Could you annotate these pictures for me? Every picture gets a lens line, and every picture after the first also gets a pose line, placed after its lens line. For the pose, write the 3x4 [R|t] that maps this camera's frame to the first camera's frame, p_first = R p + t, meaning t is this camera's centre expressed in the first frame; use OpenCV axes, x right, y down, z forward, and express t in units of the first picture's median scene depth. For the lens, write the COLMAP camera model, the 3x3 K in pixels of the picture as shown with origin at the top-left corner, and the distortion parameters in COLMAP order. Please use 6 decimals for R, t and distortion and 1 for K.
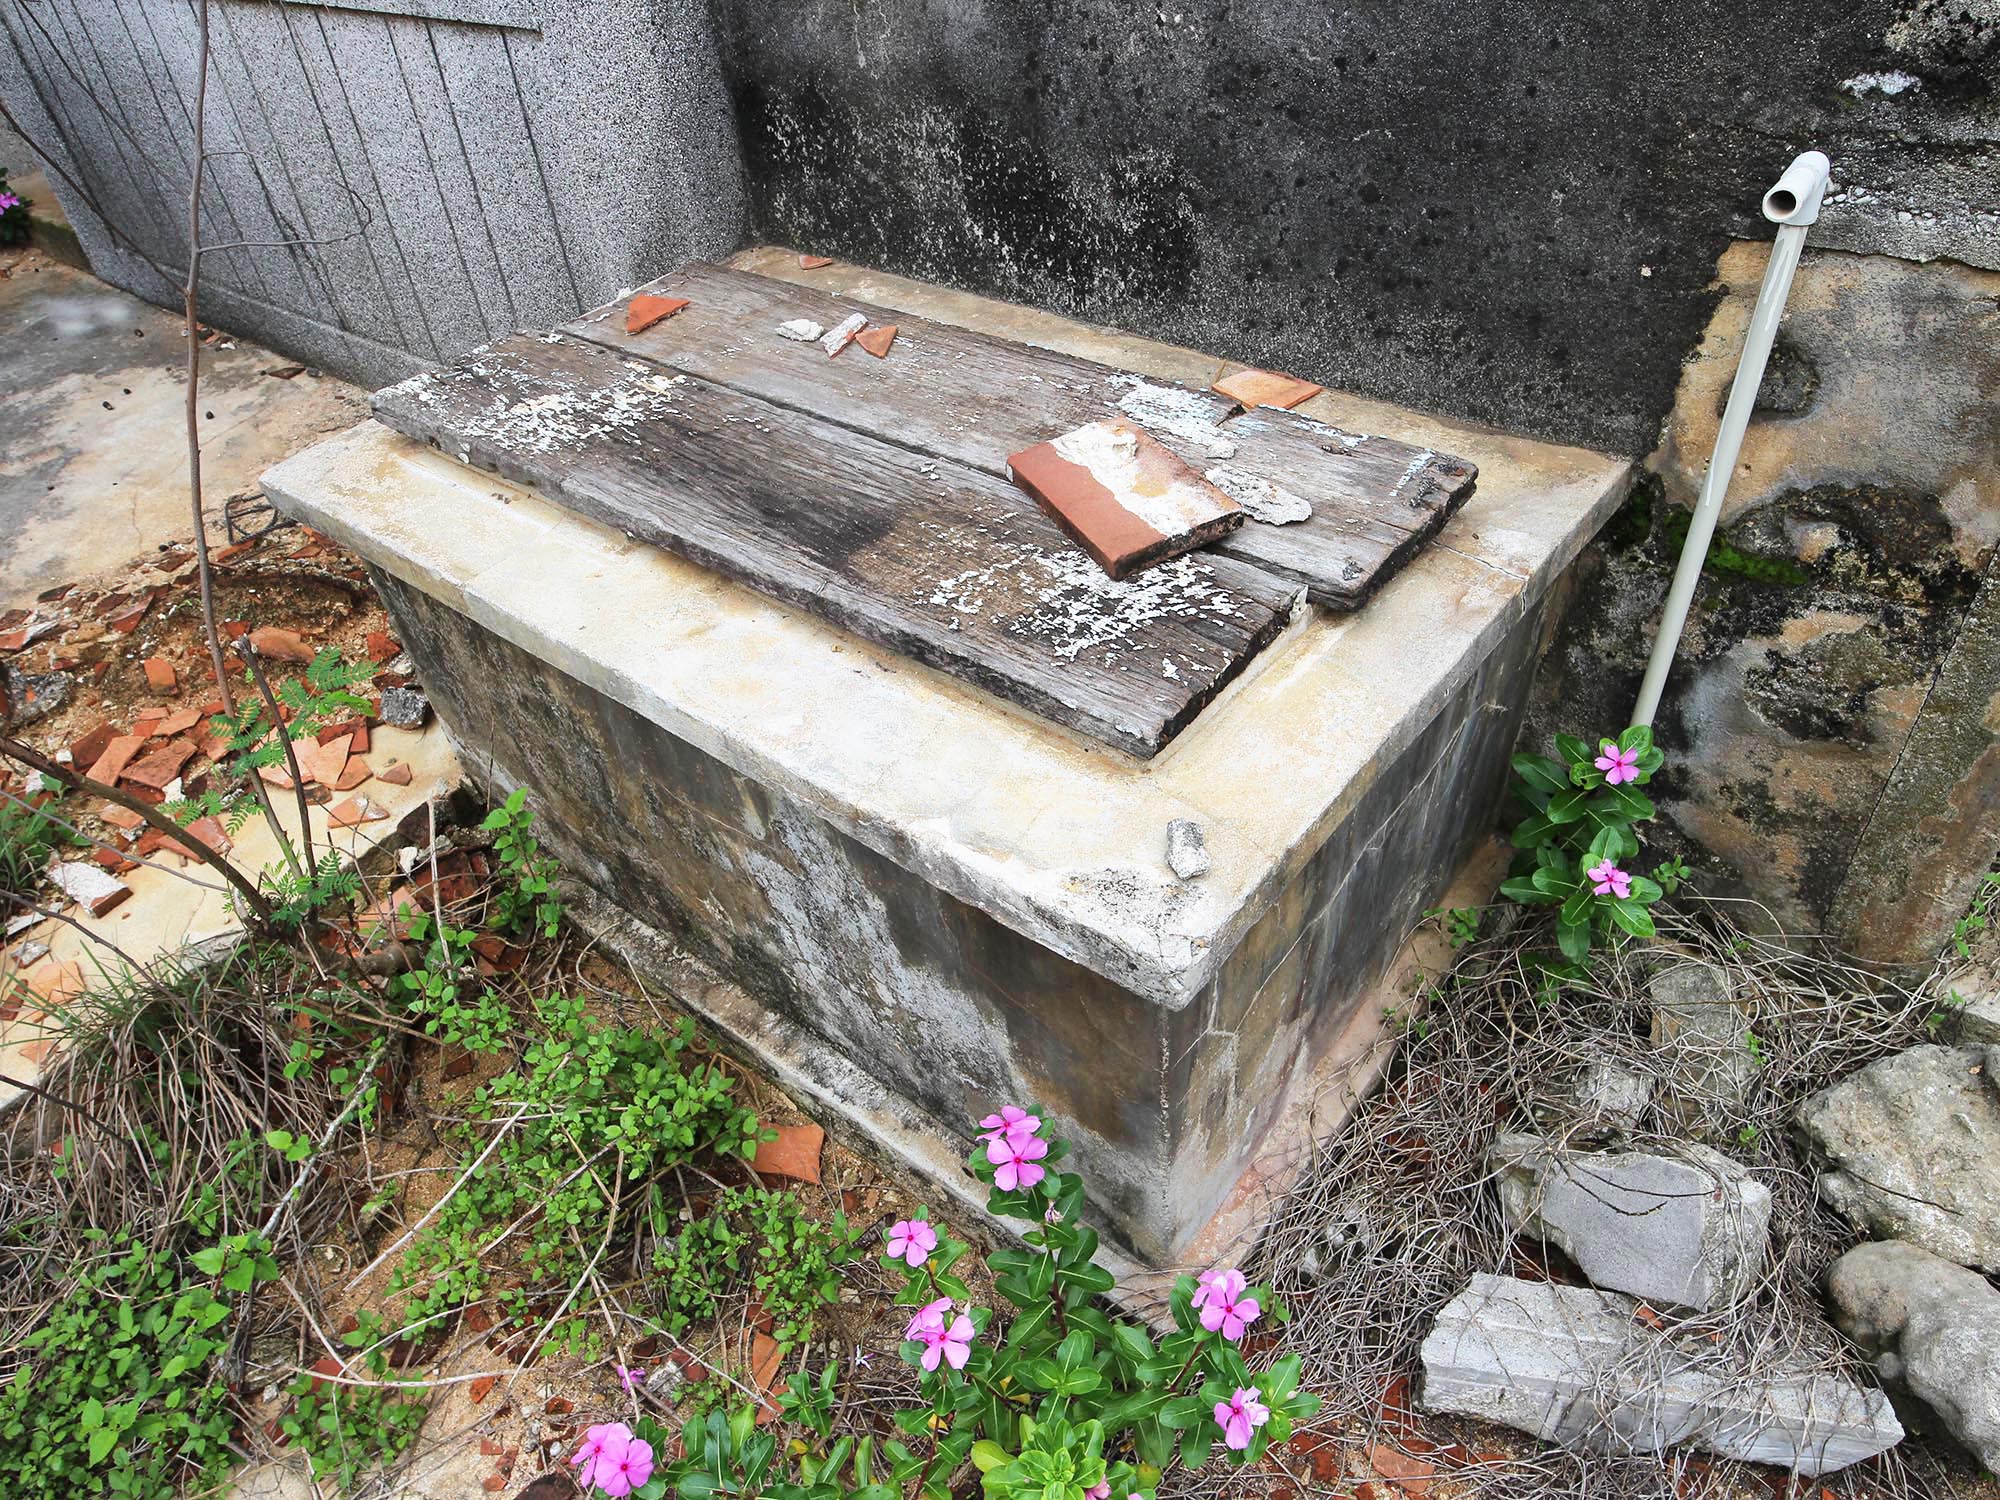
lens RADIAL K [[1339.6, 0, 996.3], [0, 1339.6, 753.0], [0, 0, 1]] dist [-0.032733, 0.017032]
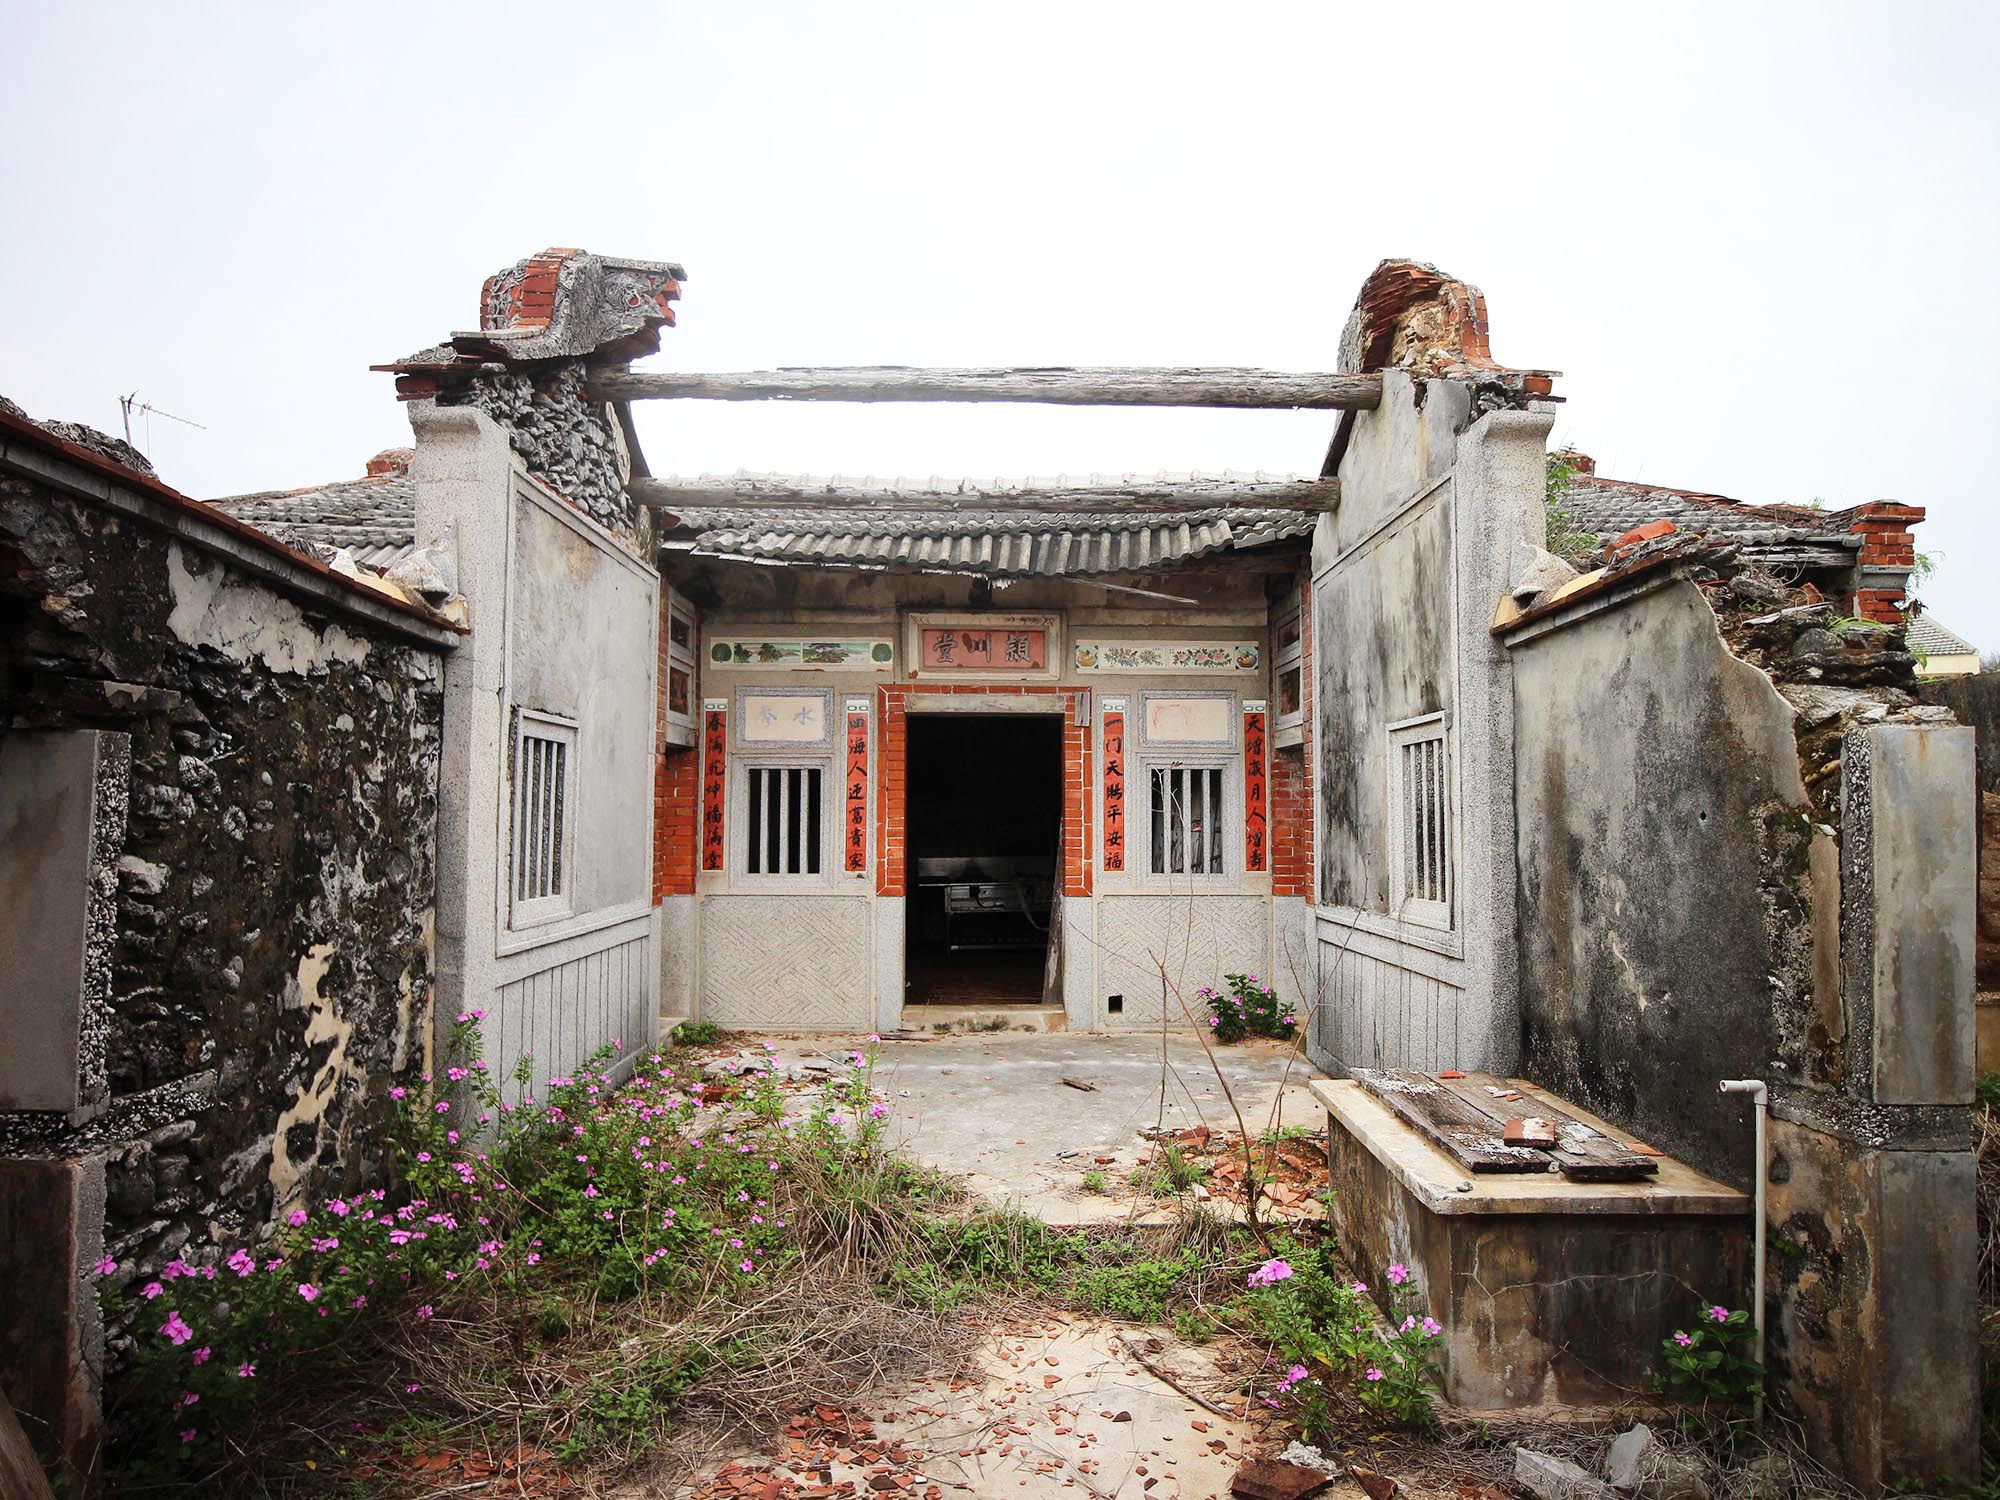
lens RADIAL K [[1169.7, 0, 999.3], [0, 1169.7, 756.5], [0, 0, 1]] dist [-0.046736, 0.019349]
pose [[0.621786, 0.047005, -0.781775, 1.131045], [-0.556489, 0.728900, -0.398779, 0.756381], [0.551091, 0.683005, 0.479378, -1.283691]]
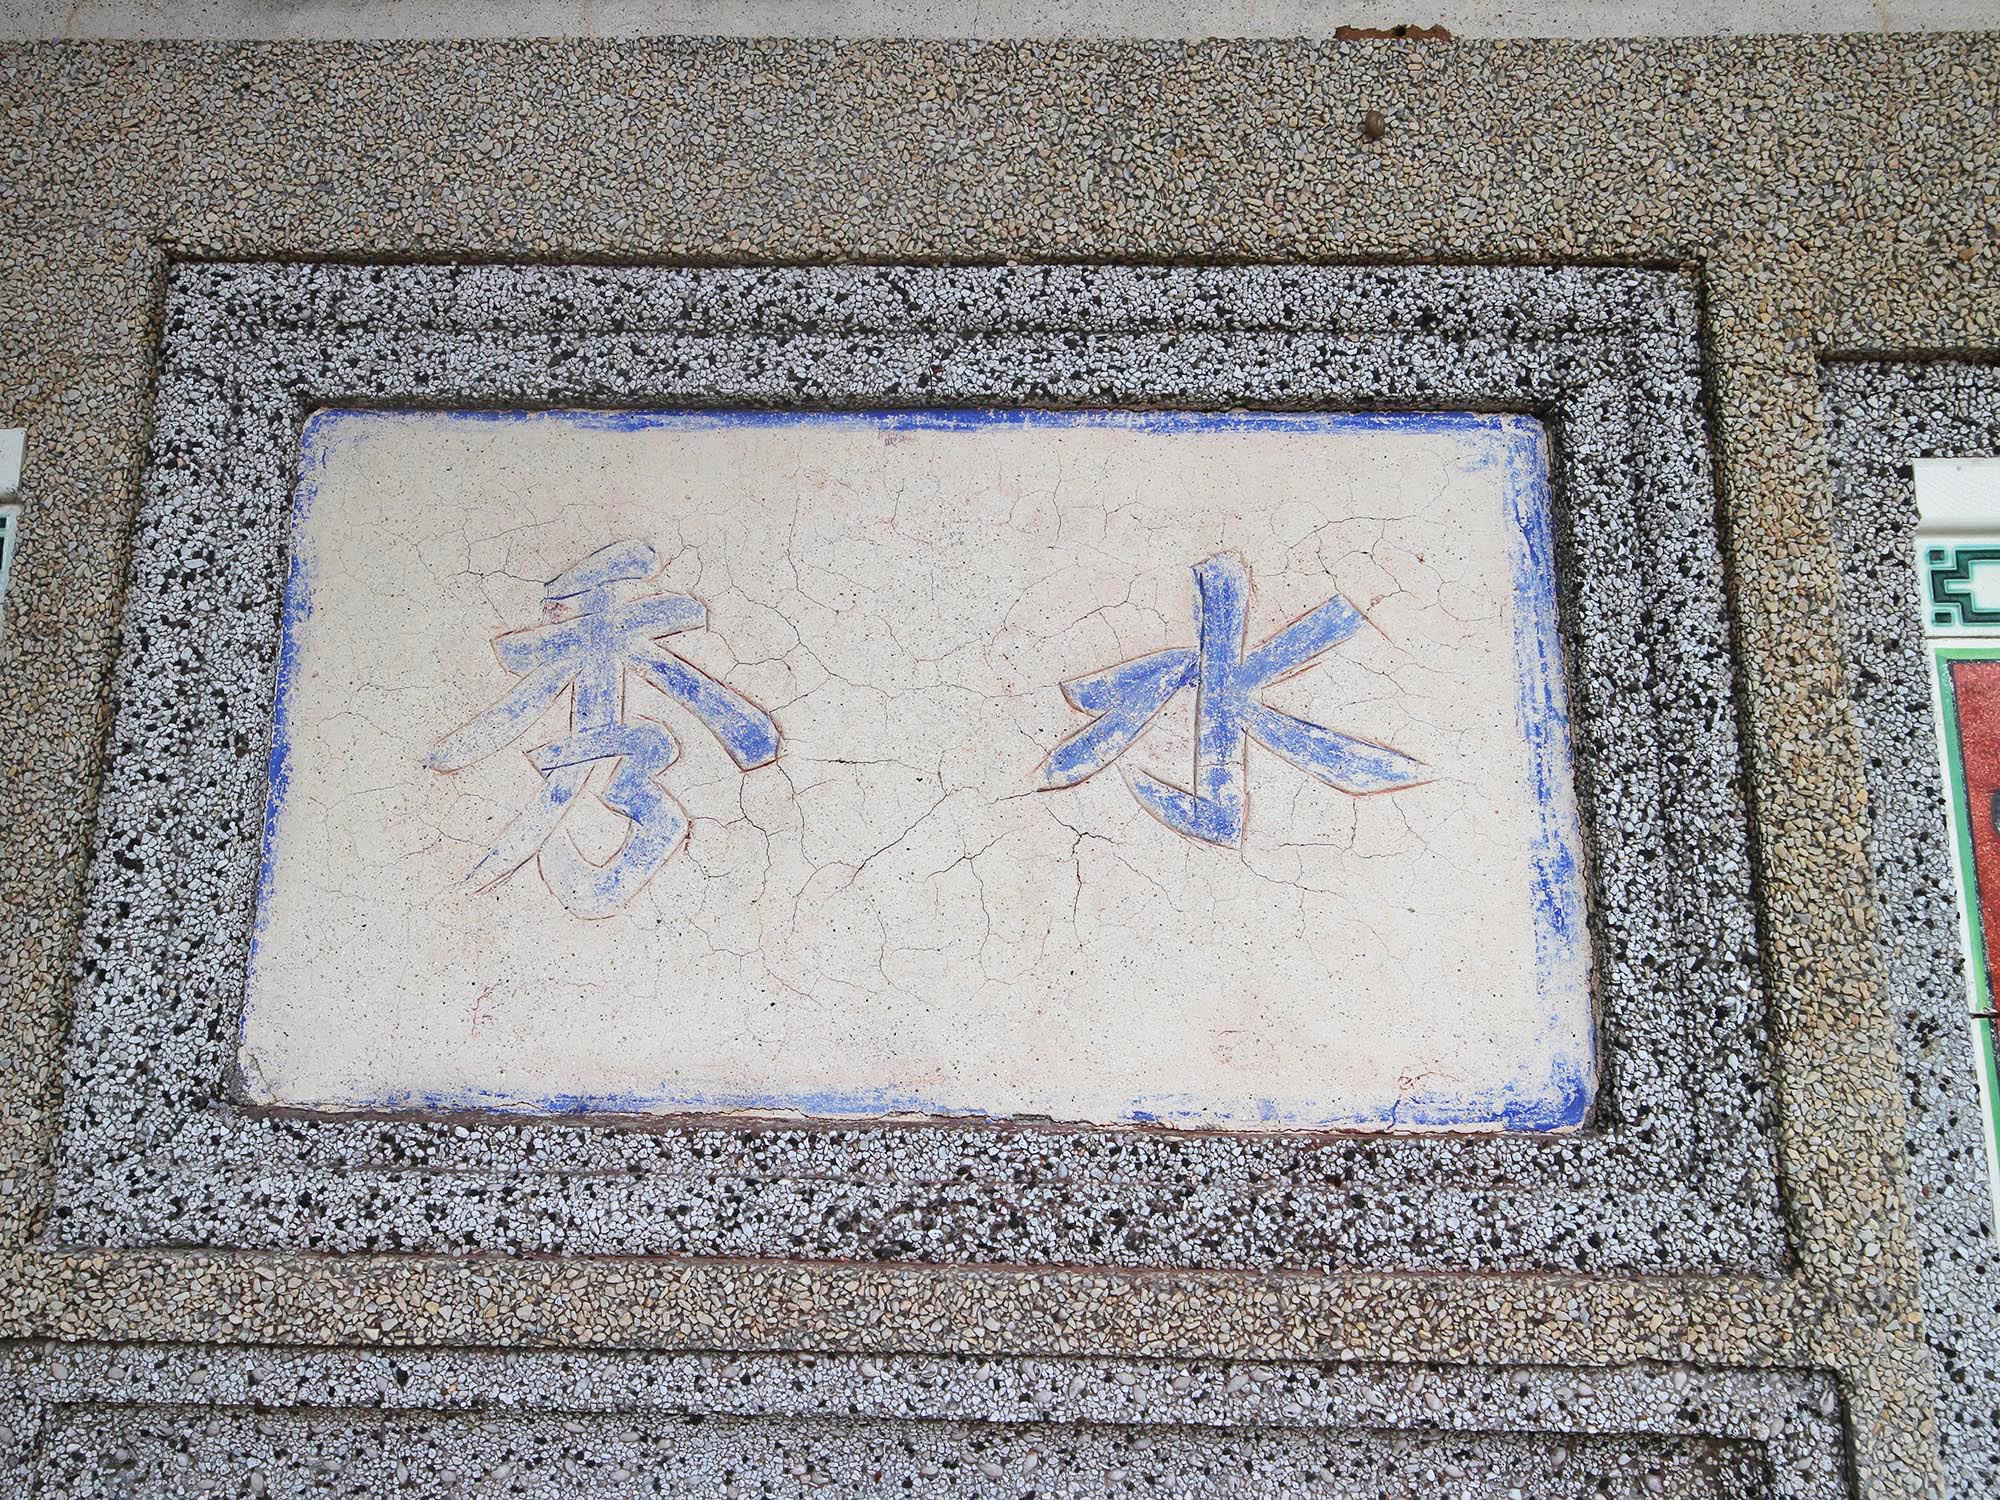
lens RADIAL K [[1813.0, 0, 985.9], [0, 1813.0, 698.2], [0, 0, 1]] dist [-0.012238, 0.027219]
pose [[0.569948, -0.116909, -0.813321, -2.849397], [-0.590525, 0.629989, -0.504376, -0.588305], [0.571349, 0.767754, 0.290023, 0.317273]]
